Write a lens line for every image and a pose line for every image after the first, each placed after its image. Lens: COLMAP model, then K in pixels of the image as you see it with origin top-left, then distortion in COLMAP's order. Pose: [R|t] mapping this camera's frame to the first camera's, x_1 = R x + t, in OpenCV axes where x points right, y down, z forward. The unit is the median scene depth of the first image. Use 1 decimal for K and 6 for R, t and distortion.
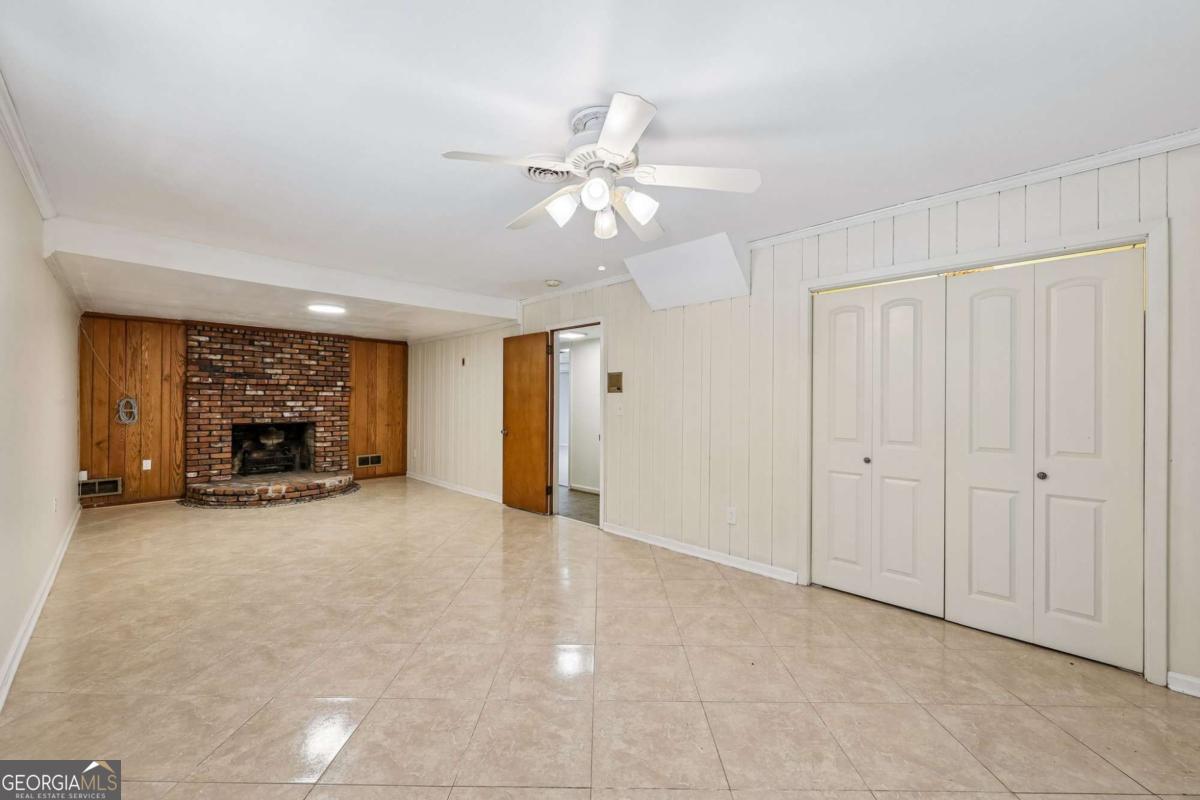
lens RADIAL K [[477.4, 0, 597.0], [0, 477.4, 400.5], [0, 0, 1]] dist [-0.002105, -0.000381]
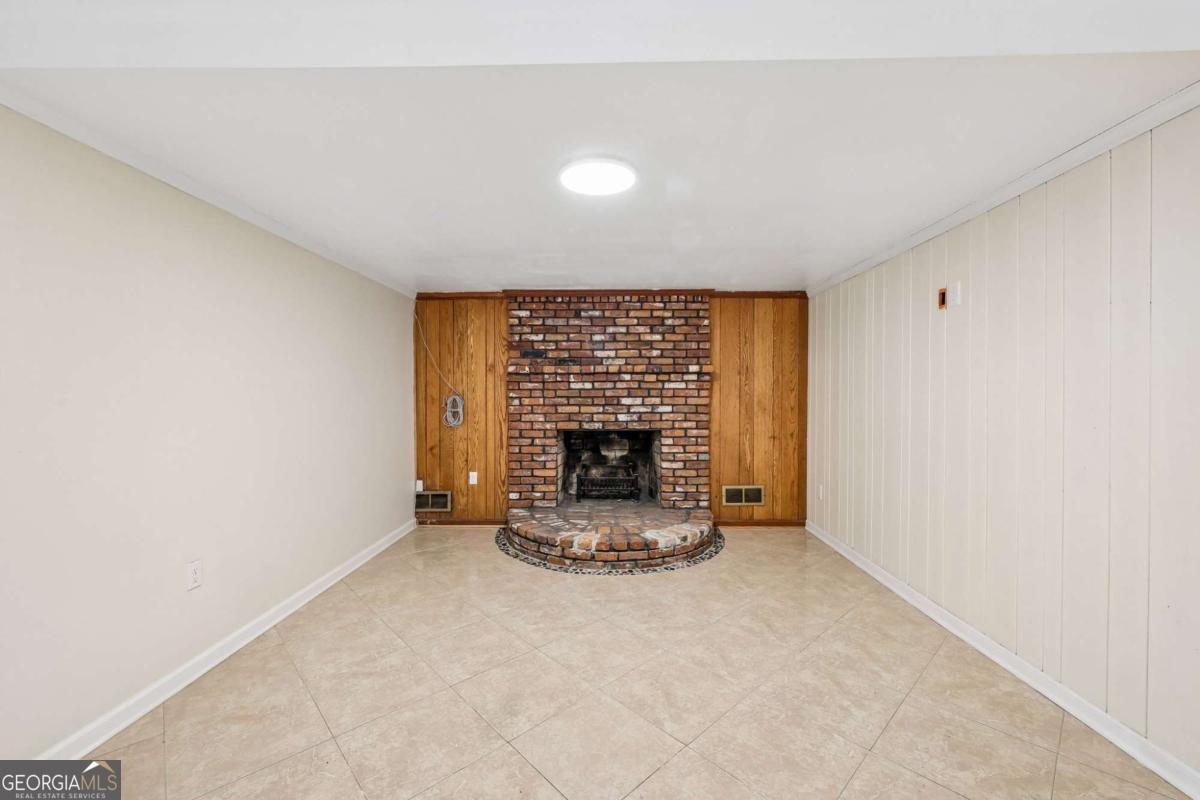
lens RADIAL K [[477.4, 0, 597.0], [0, 477.4, 400.5], [0, 0, 1]] dist [-0.002105, -0.000381]
pose [[0.689872, 0.001145, -0.723930, -0.201441], [0.006684, 0.999946, 0.007952, -0.000013], [0.723900, -0.010324, 0.689827, 0.542331]]
